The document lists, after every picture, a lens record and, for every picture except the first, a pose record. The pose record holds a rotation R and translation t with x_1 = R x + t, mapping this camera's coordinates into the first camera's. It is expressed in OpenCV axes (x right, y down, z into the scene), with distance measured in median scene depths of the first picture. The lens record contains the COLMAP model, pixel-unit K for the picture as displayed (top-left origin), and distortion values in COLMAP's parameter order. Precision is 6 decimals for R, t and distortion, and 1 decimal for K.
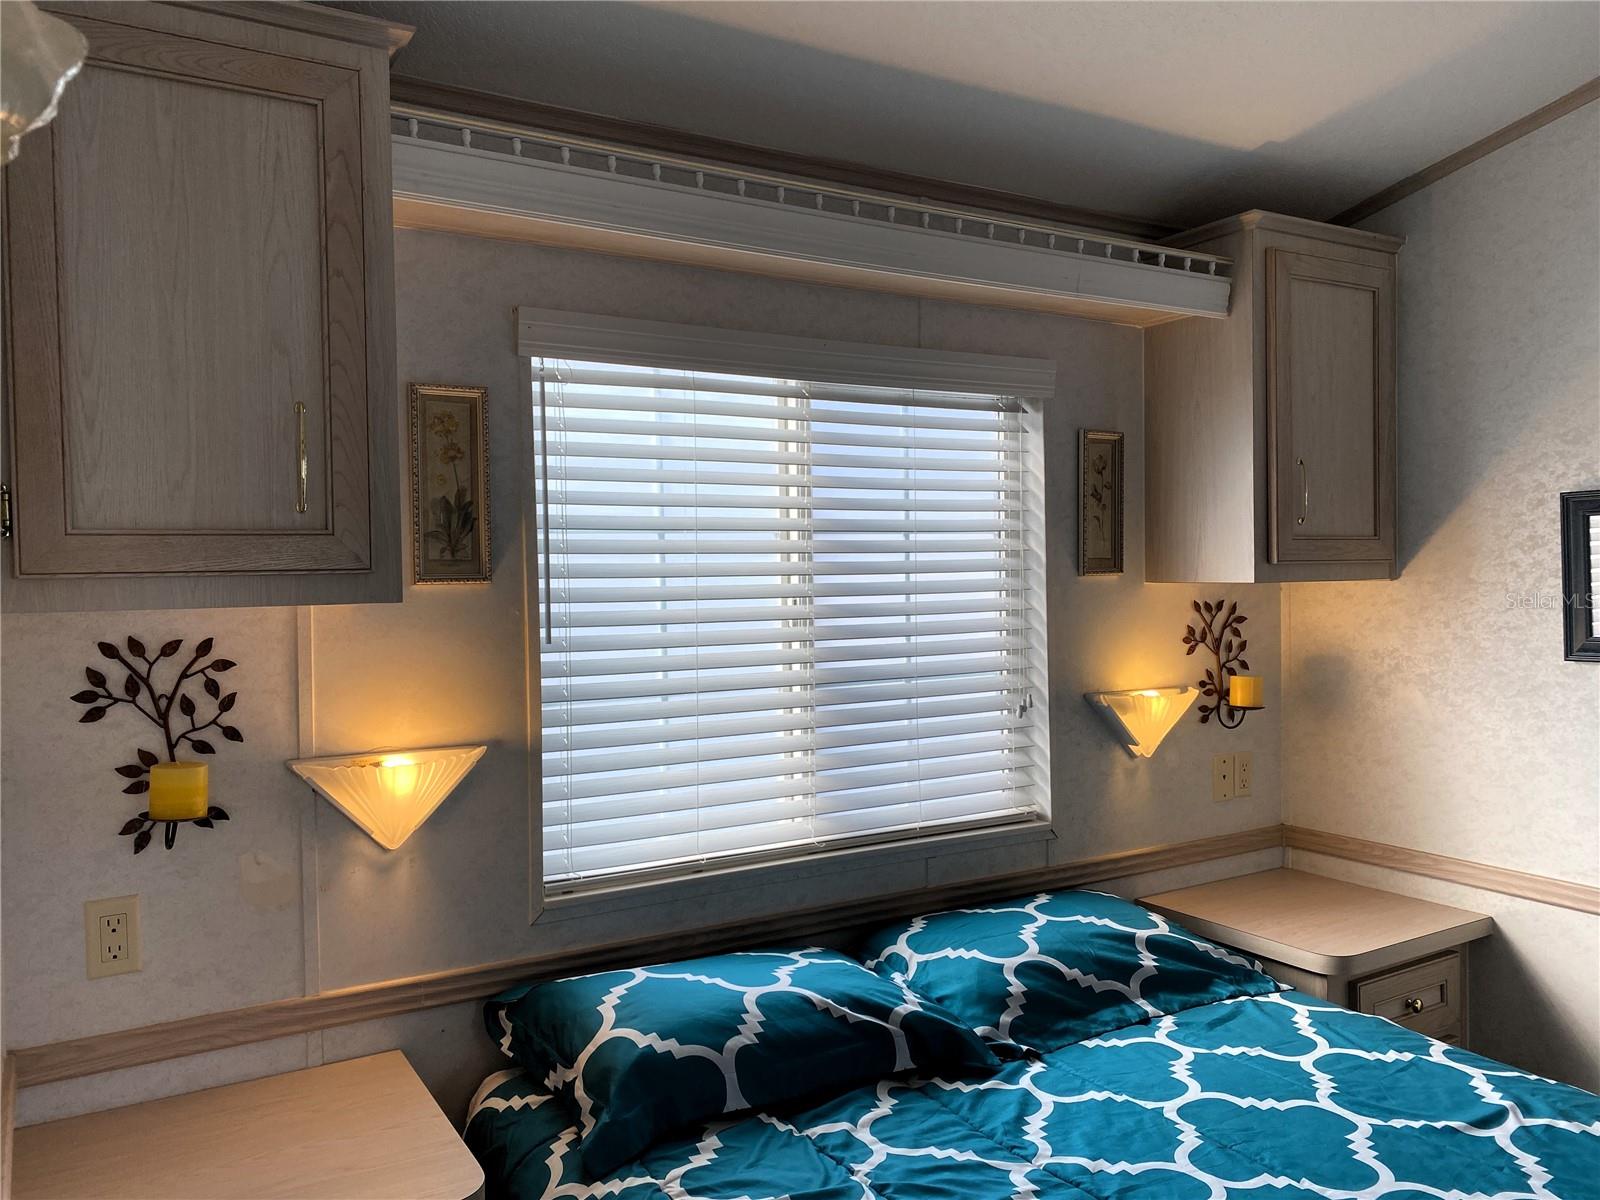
lens RADIAL K [[1234.7, 0, 808.6], [0, 1234.7, 593.0], [0, 0, 1]] dist [0.023862, -0.003906]
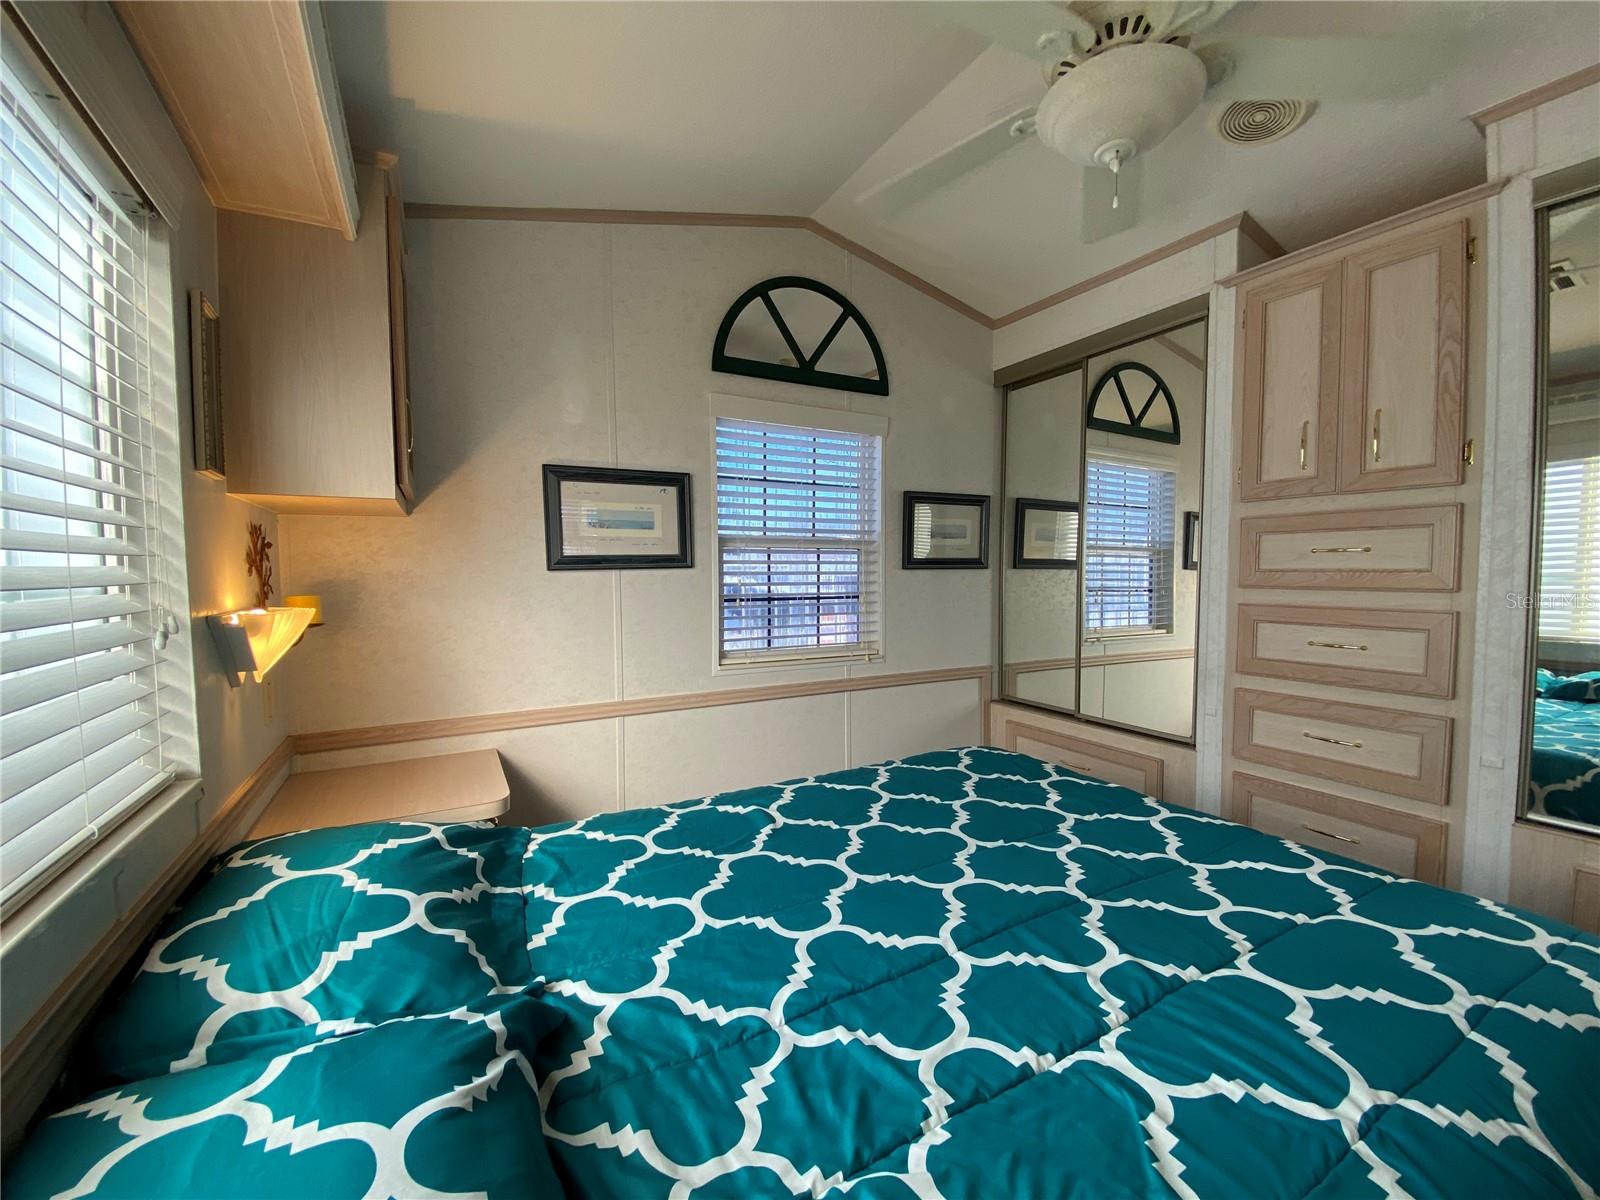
lens RADIAL K [[645.4, 0, 799.6], [0, 645.4, 601.4], [0, 0, 1]] dist [0.028151, -0.022845]
pose [[0.047409, -0.034585, 0.998277, -0.247121], [0.030999, 0.998970, 0.033137, 0.090784], [-0.998394, 0.029375, 0.048432, 0.755352]]
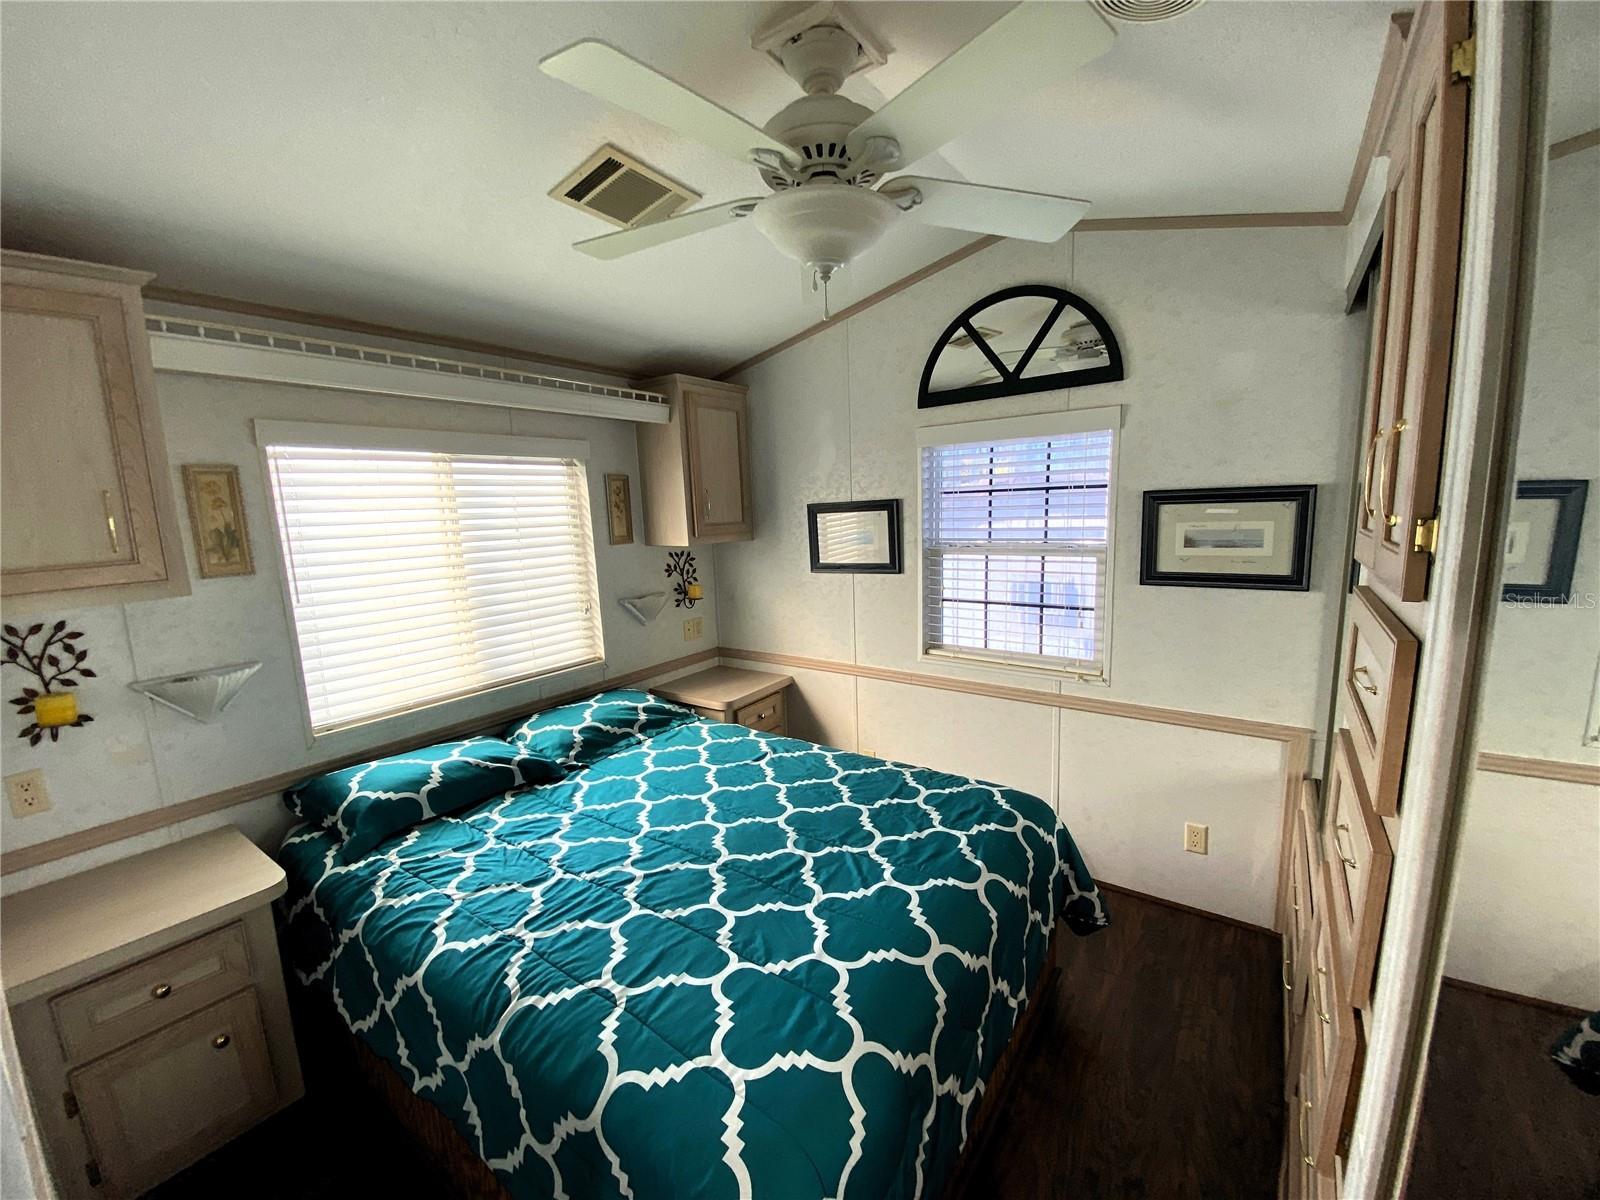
lens RADIAL K [[645.4, 0, 799.6], [0, 645.4, 601.4], [0, 0, 1]] dist [0.028151, -0.022845]
pose [[0.919427, -0.082900, 0.384424, 0.106802], [0.037124, 0.991460, 0.125014, -0.057166], [-0.391505, -0.100670, 0.914653, -0.197109]]
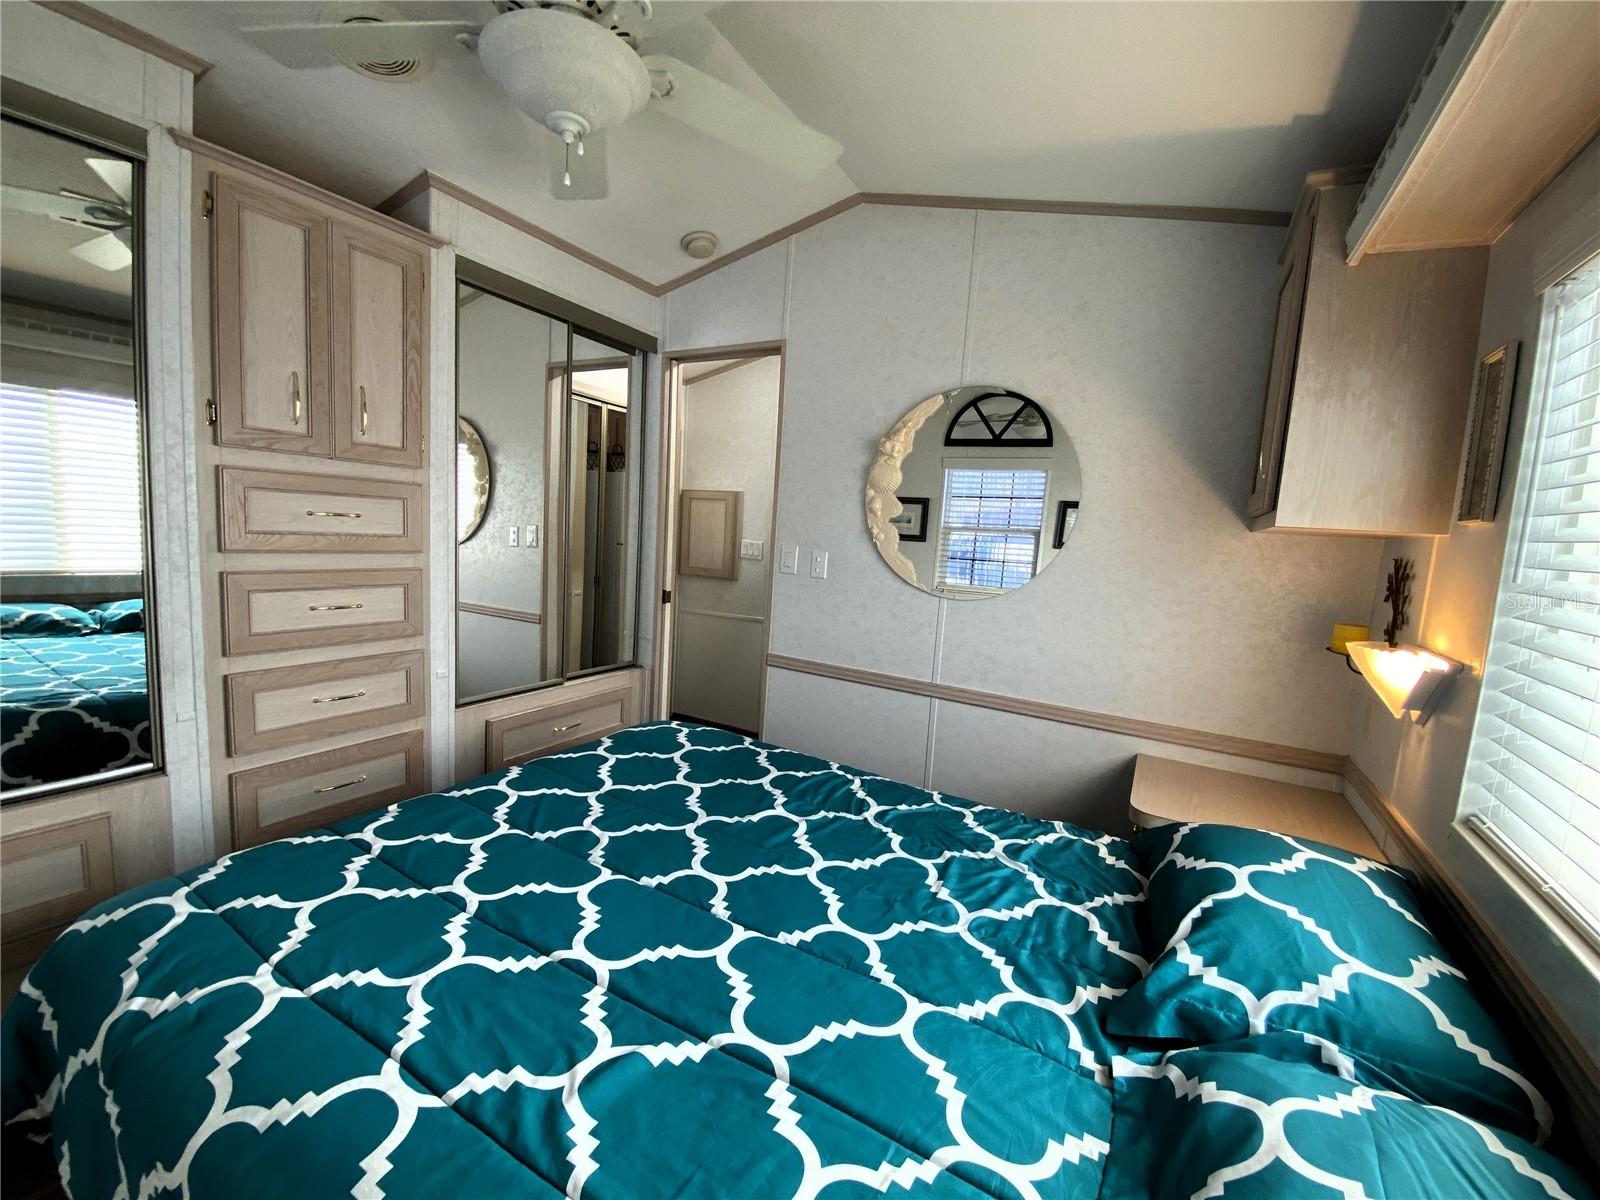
lens RADIAL K [[645.4, 0, 799.6], [0, 645.4, 601.4], [0, 0, 1]] dist [0.028151, -0.022845]
pose [[-0.880100, 0.010432, -0.474674, 0.533001], [-0.065214, 0.987627, 0.142620, 0.021830], [0.470289, 0.156475, -0.868530, 1.171366]]
